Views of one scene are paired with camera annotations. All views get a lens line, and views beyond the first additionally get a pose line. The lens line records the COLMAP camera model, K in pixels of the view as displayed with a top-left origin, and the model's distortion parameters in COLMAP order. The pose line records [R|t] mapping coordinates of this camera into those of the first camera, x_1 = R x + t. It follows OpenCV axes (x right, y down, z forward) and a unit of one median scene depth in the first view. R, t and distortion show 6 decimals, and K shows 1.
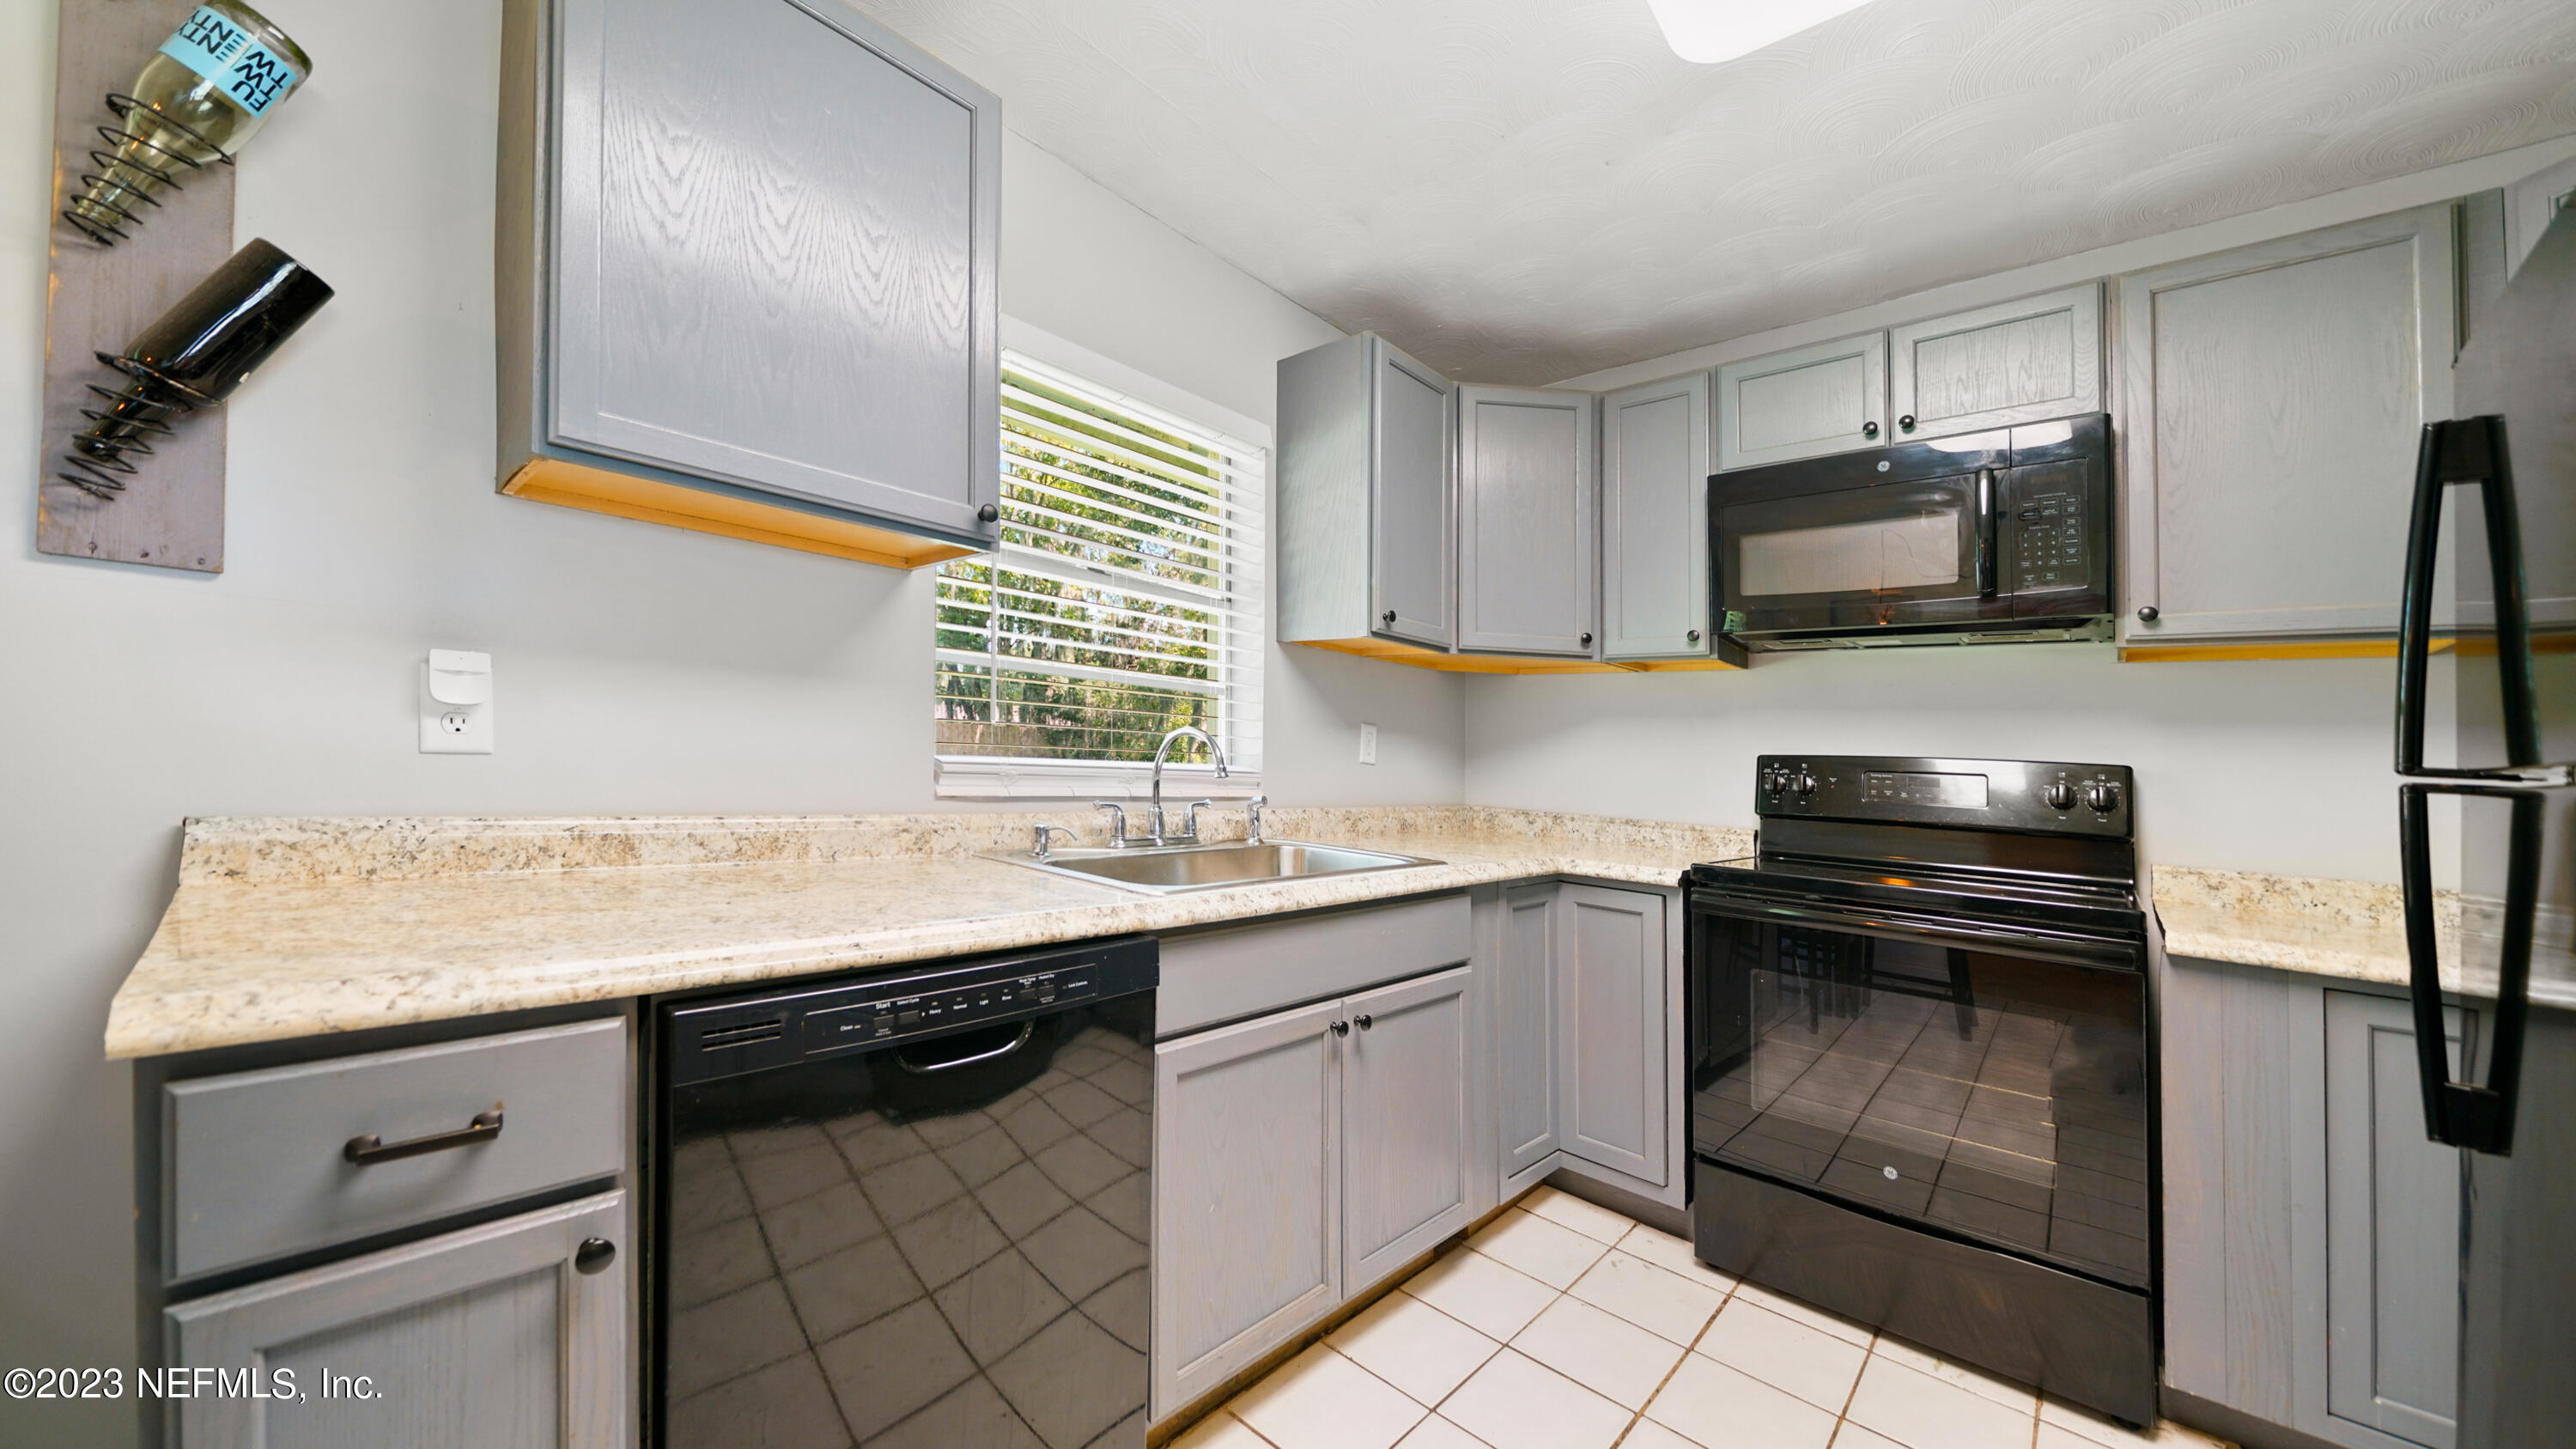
lens RADIAL K [[902.2, 0, 1288.0], [0, 902.2, 724.5], [0, 0, 1]] dist [0.000989, -0.002986]
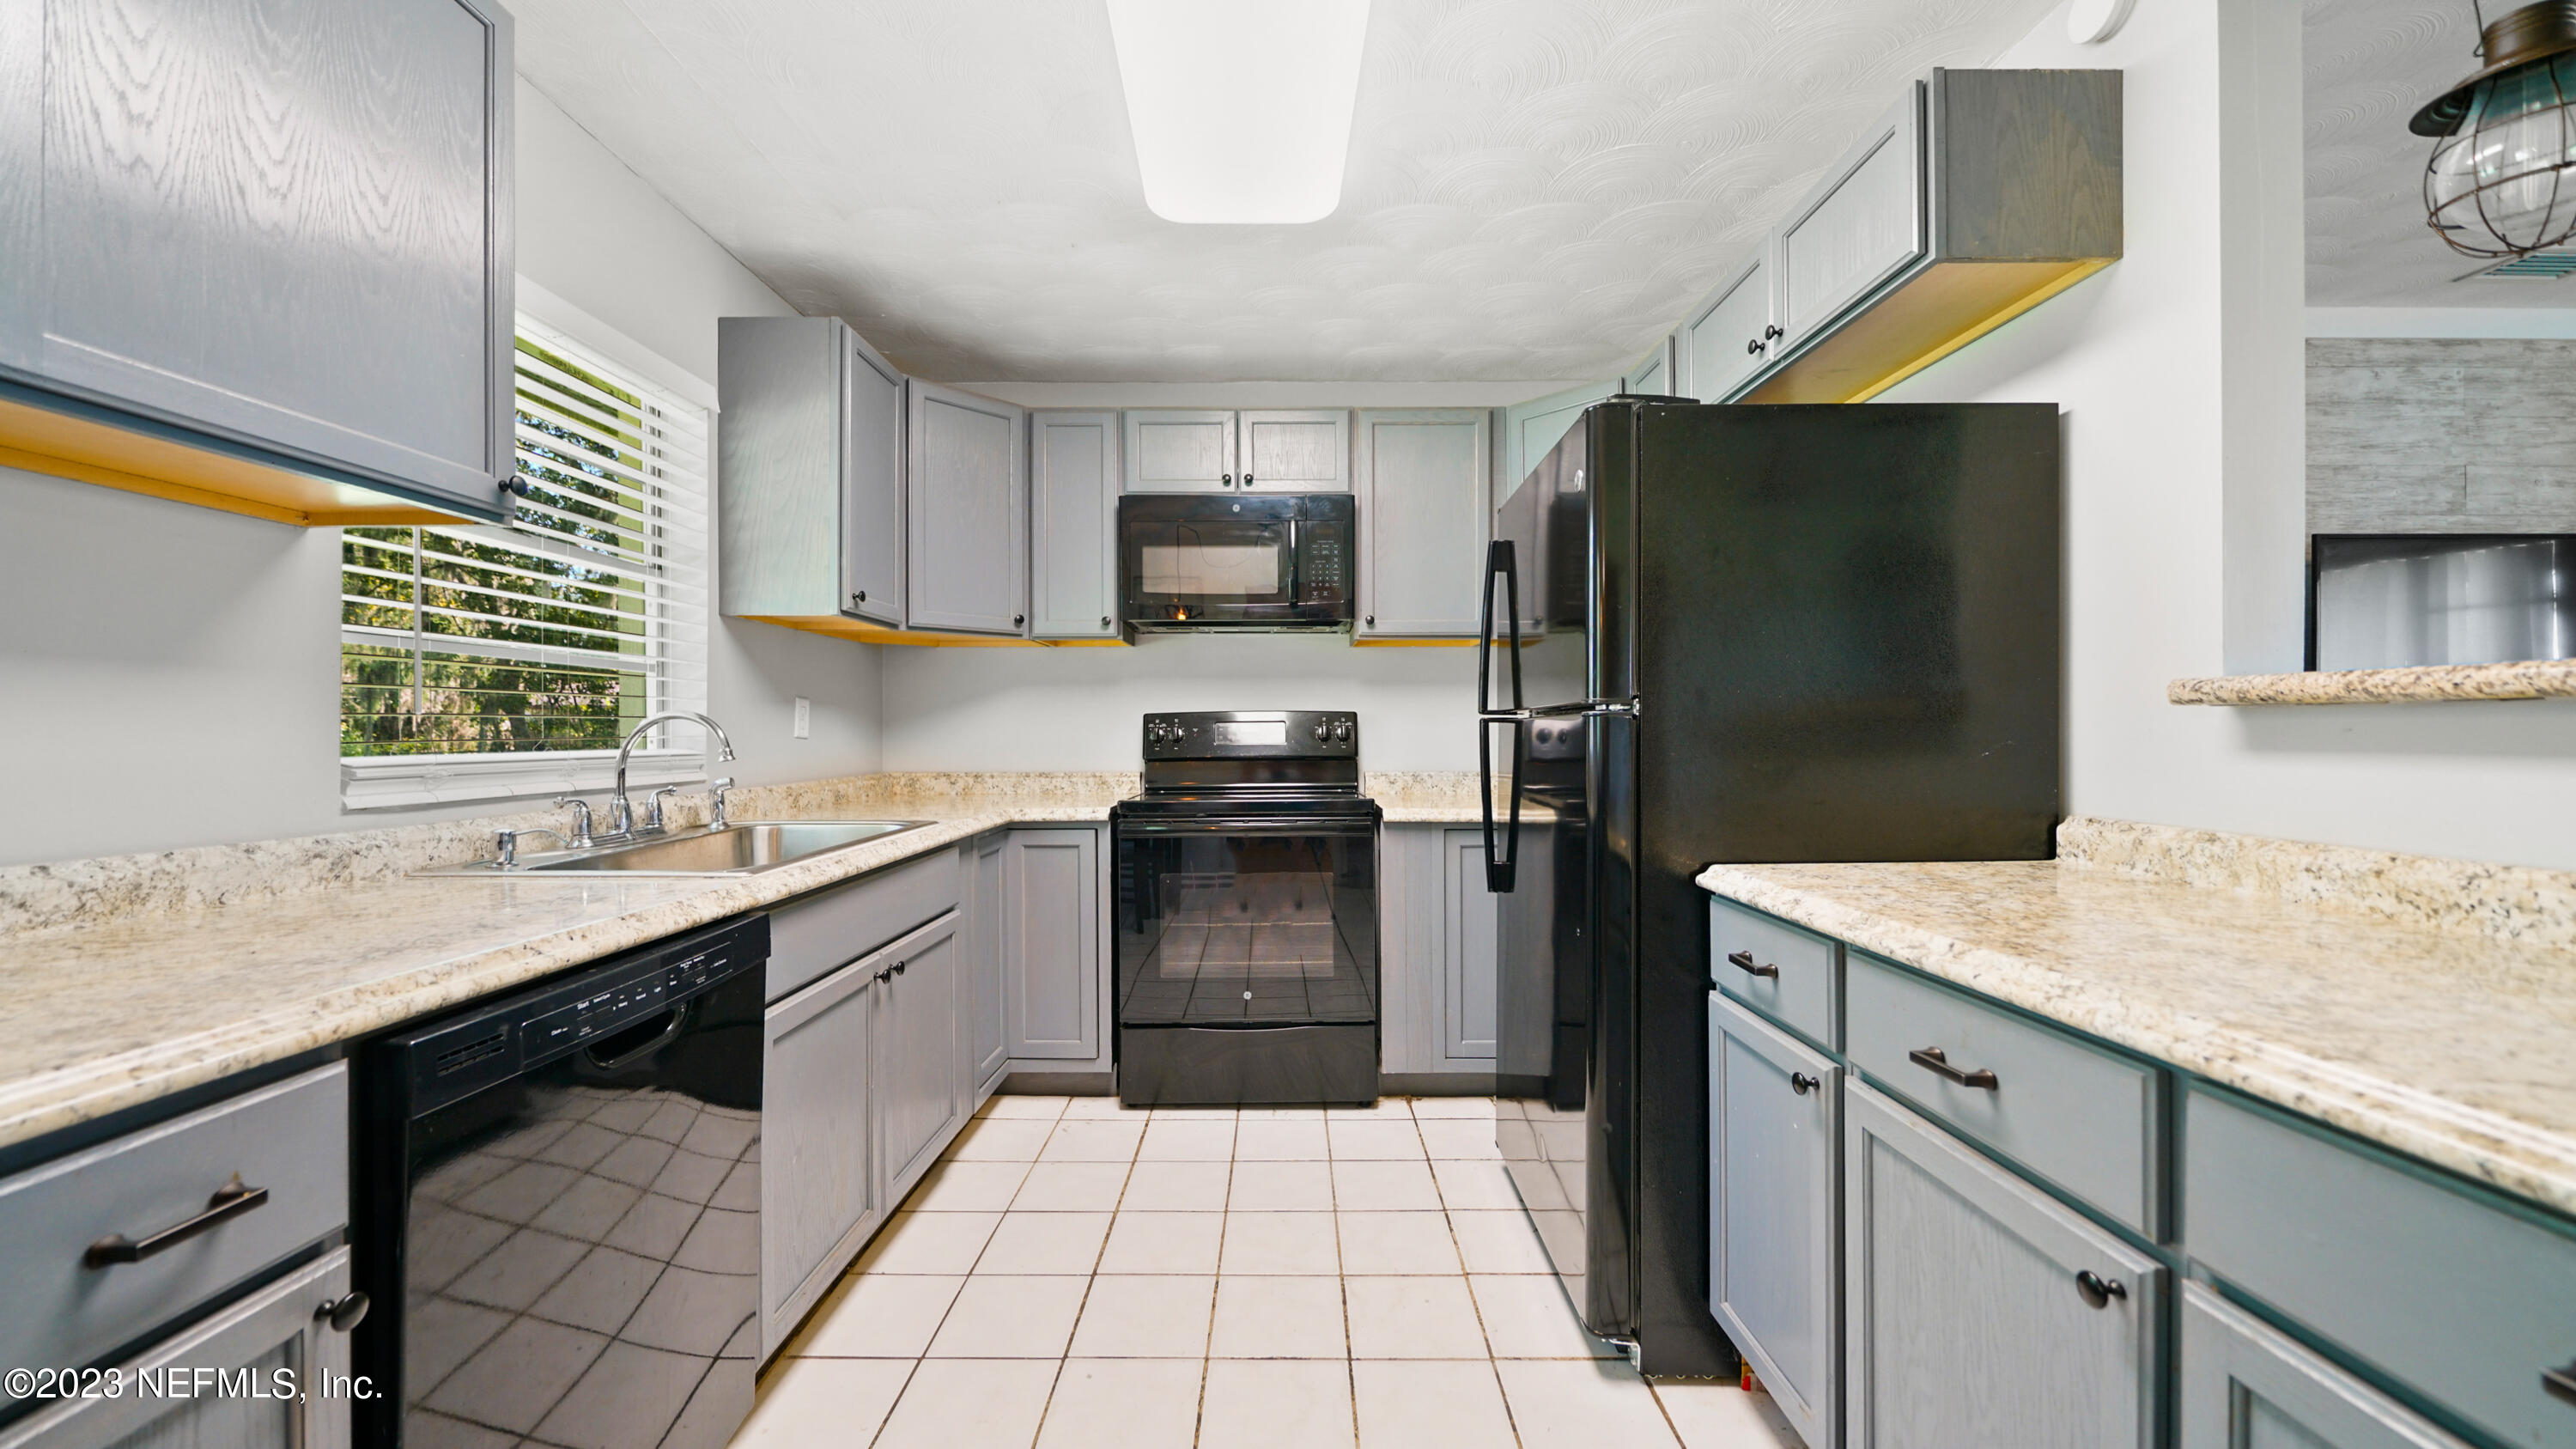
lens RADIAL K [[930.1, 0, 1276.8], [0, 930.1, 739.0], [0, 0, 1]] dist [0.000298, -0.003664]
pose [[0.745695, -0.058924, 0.663677, -0.274891], [0.017559, 0.997474, 0.068831, -0.022475], [-0.666056, -0.039673, 0.744846, -0.142785]]
